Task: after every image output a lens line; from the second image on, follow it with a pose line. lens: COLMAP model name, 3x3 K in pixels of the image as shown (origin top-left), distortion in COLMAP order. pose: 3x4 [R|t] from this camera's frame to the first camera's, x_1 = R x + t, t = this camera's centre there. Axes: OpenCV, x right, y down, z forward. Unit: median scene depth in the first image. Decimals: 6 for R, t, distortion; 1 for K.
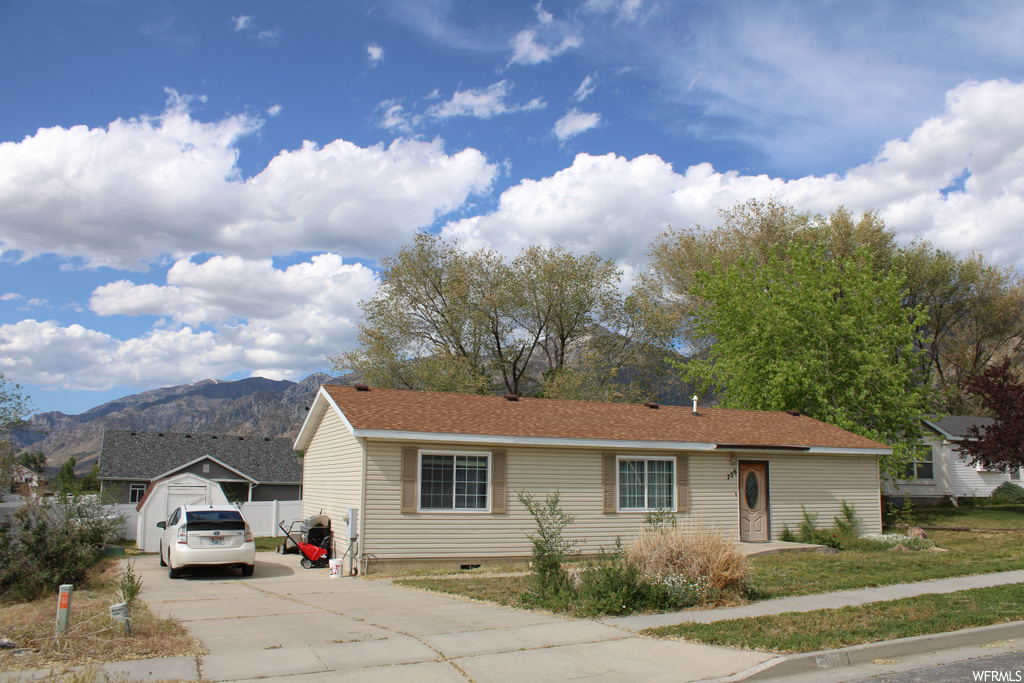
lens RADIAL K [[857.8, 0, 512.0], [0, 857.8, 341.5], [0, 0, 1]] dist [-0.143881, 0.005084]
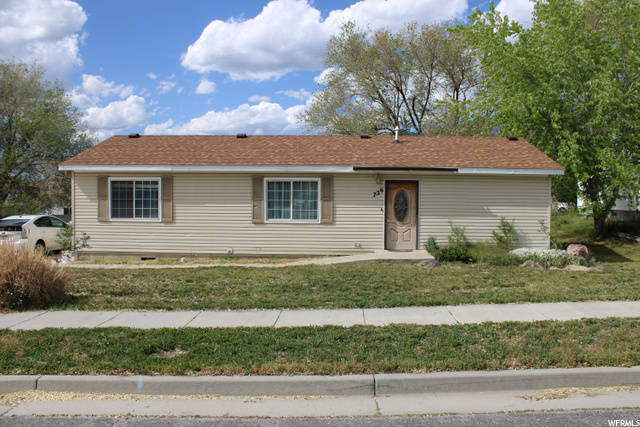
lens RADIAL K [[536.1, 0, 320.0], [0, 536.1, 213.5], [0, 0, 1]] dist [-0.143881, 0.005084]
pose [[0.904770, 0.001884, -0.425897, 0.533731], [0.074468, 0.983886, 0.162553, 0.062847], [0.419340, -0.178788, 0.890050, 0.319882]]
